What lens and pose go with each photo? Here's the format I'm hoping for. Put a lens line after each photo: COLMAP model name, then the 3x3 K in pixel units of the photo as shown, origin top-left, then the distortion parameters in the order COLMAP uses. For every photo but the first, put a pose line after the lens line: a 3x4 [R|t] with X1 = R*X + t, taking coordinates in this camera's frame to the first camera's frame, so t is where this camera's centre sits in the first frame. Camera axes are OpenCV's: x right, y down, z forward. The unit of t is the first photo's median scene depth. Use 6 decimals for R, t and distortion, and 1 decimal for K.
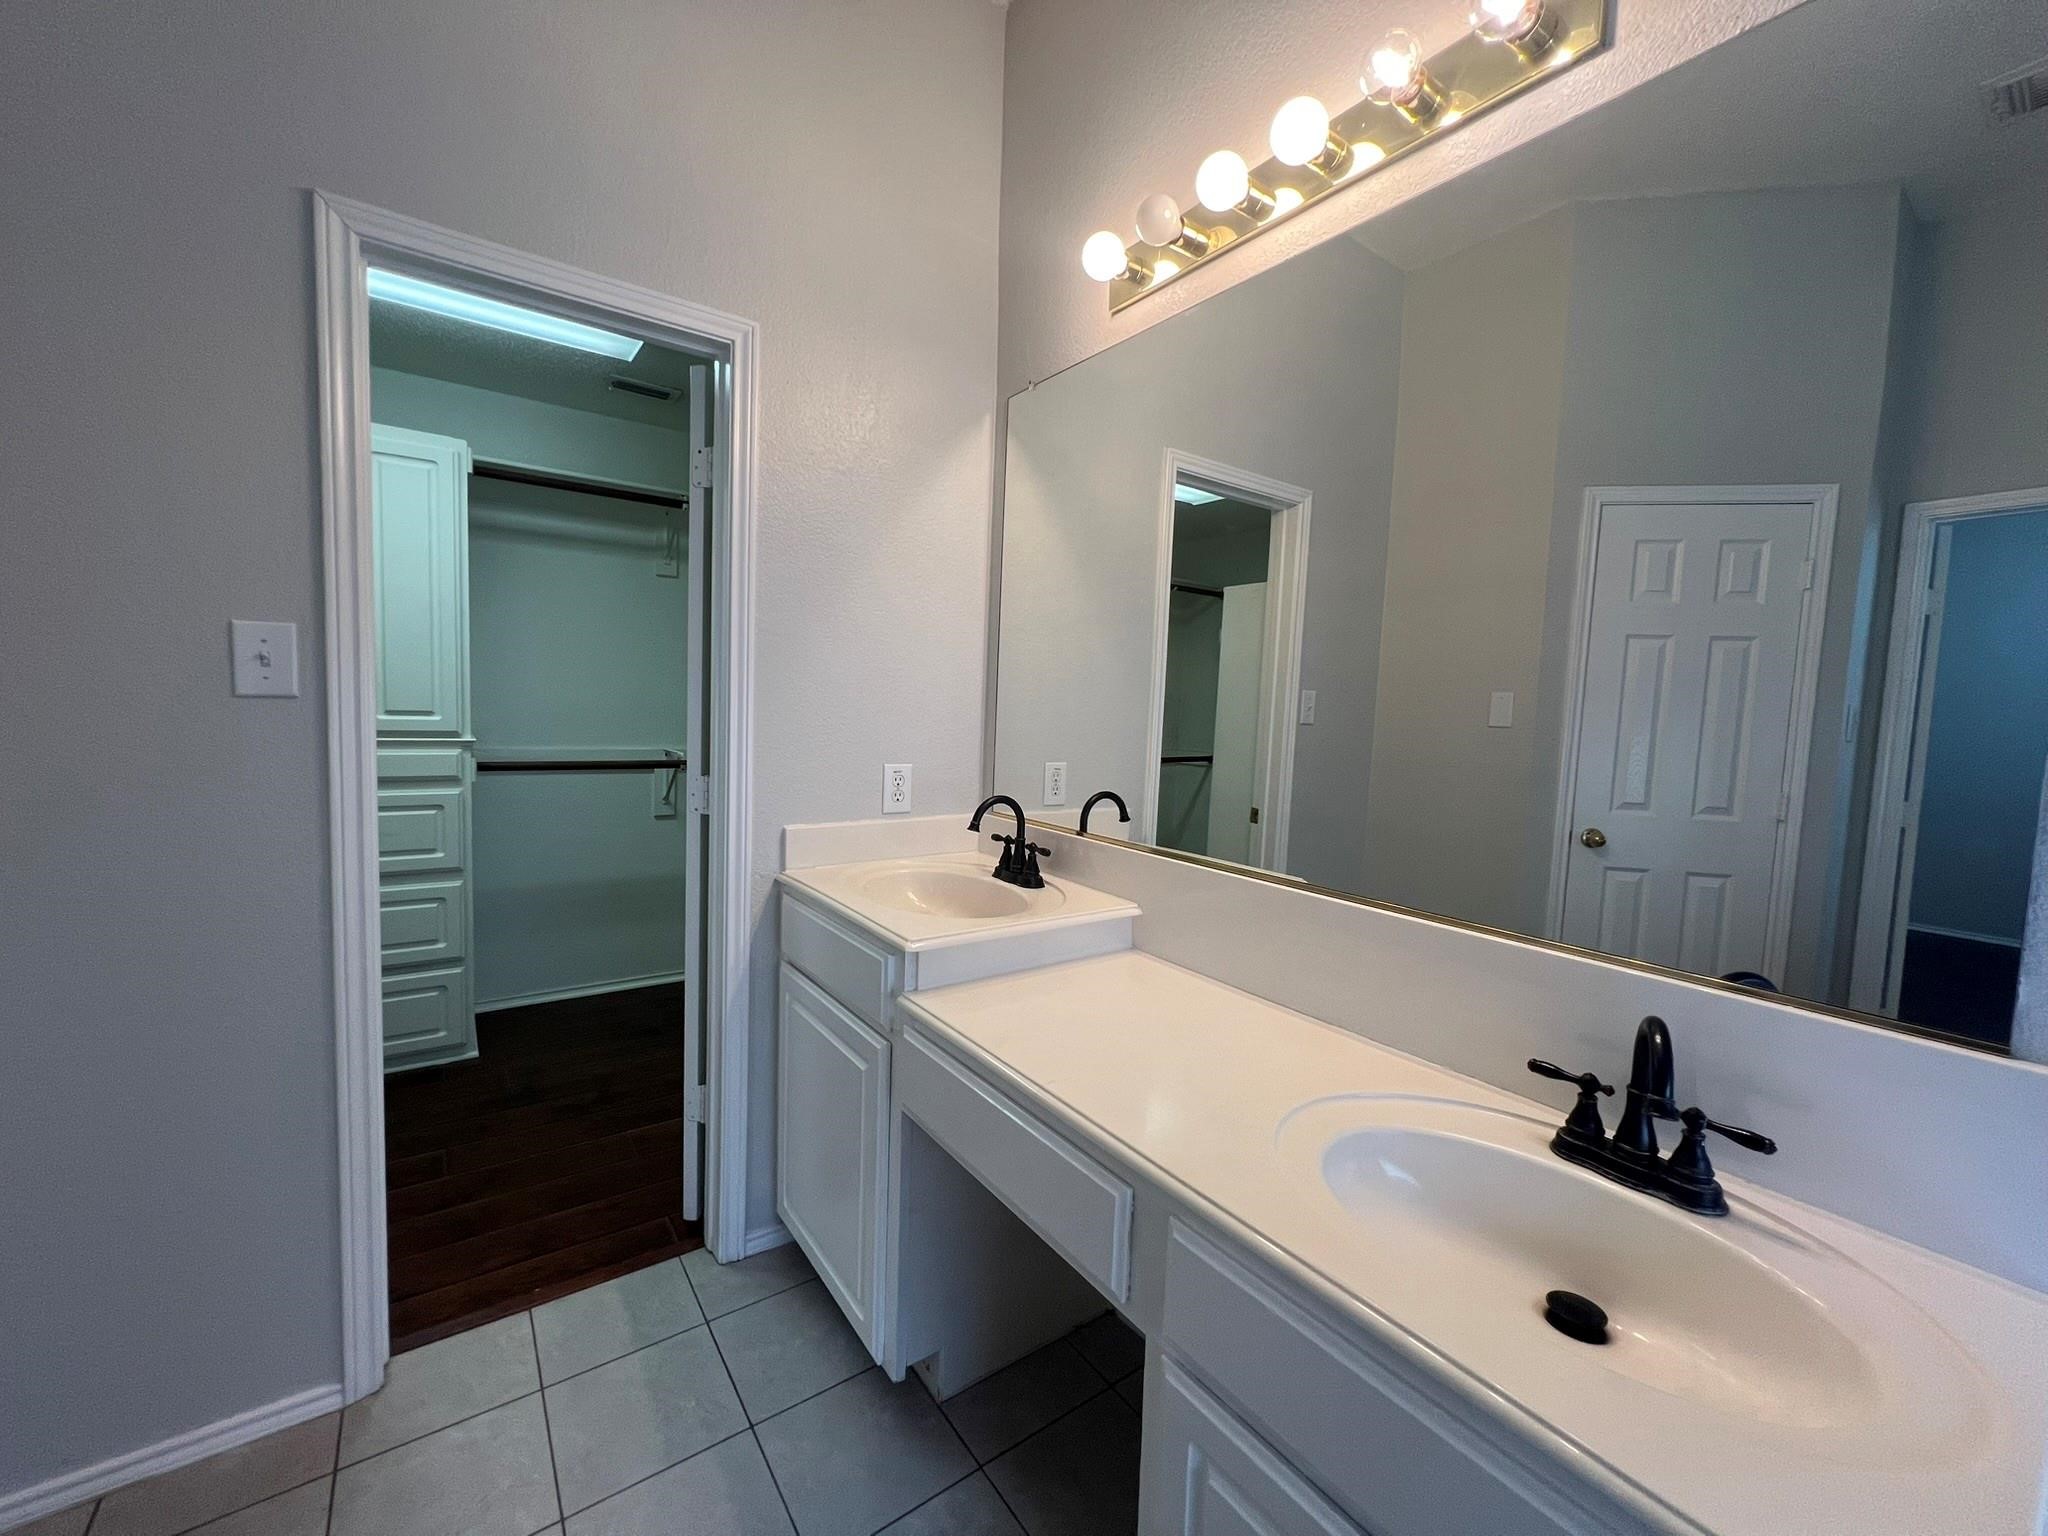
lens RADIAL K [[822.9, 0, 1024.5], [0, 822.9, 766.5], [0, 0, 1]] dist [-0.003202, 0.000515]
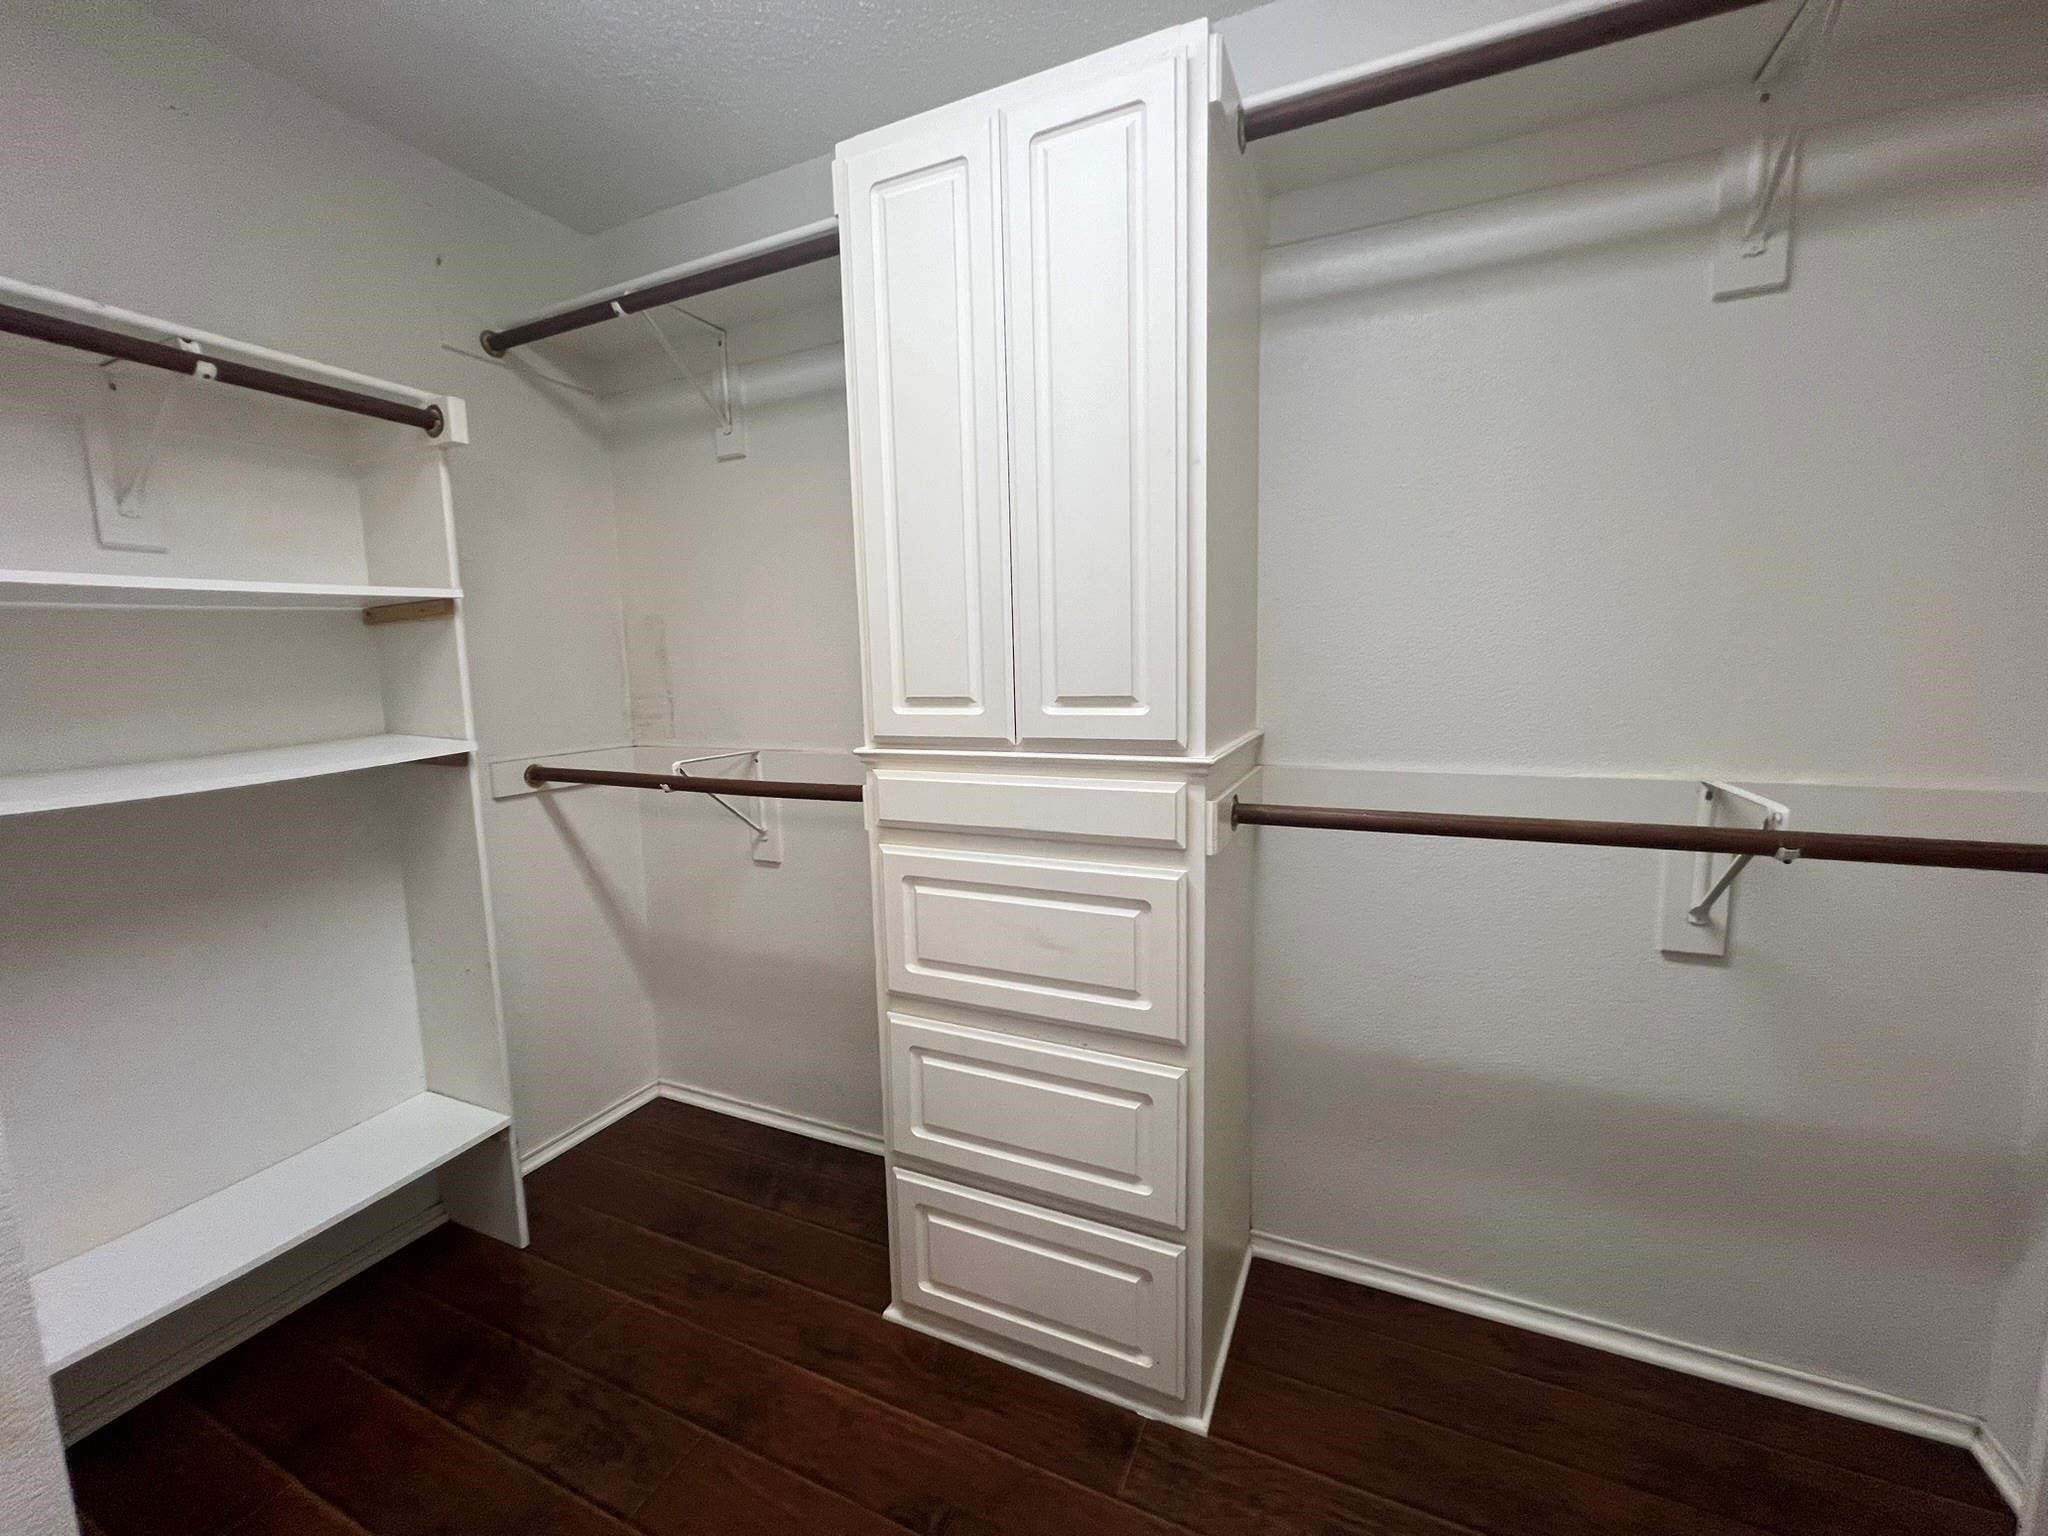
lens RADIAL K [[822.9, 0, 1021.0], [0, 822.9, 768.8], [0, 0, 1]] dist [-0.003202, 0.000515]
pose [[0.498155, 0.054448, -0.865377, -0.487609], [-0.027674, 0.998516, 0.046894, -0.063580], [0.866646, 0.000588, 0.498923, 0.983138]]
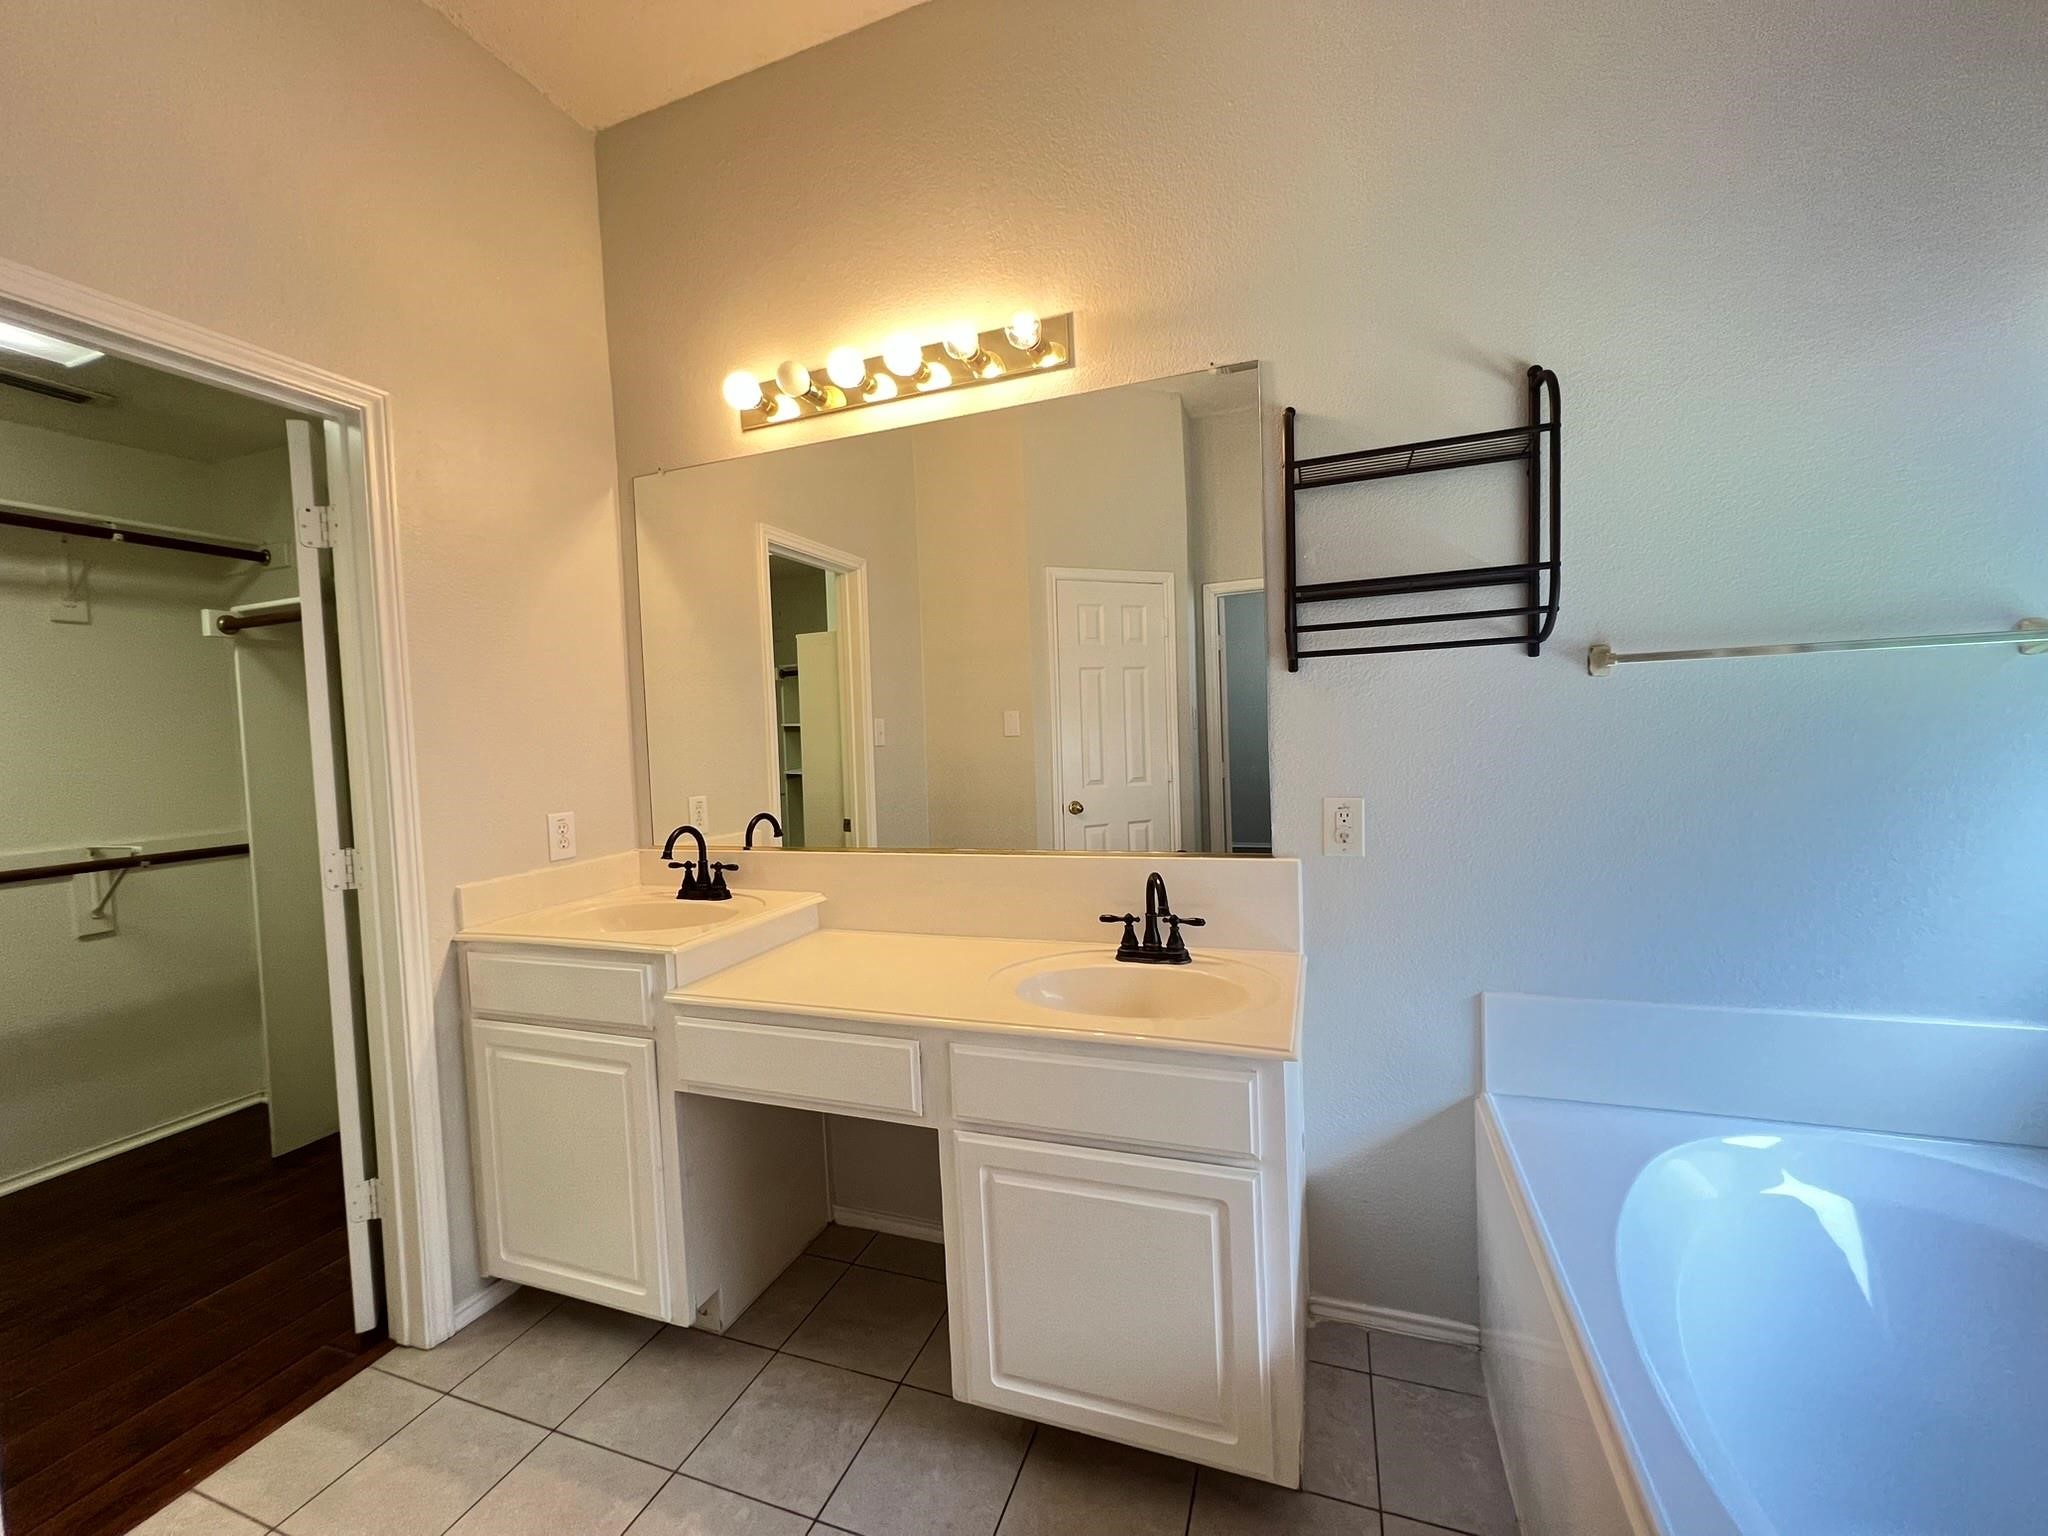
lens RADIAL K [[822.9, 0, 1026.5], [0, 822.9, 770.8], [0, 0, 1]] dist [-0.003202, 0.000515]
pose [[0.823771, -0.098159, 0.558361, -0.249592], [0.113867, 0.993474, 0.006660, 0.004522], [-0.555370, 0.058092, 0.829572, -0.215659]]
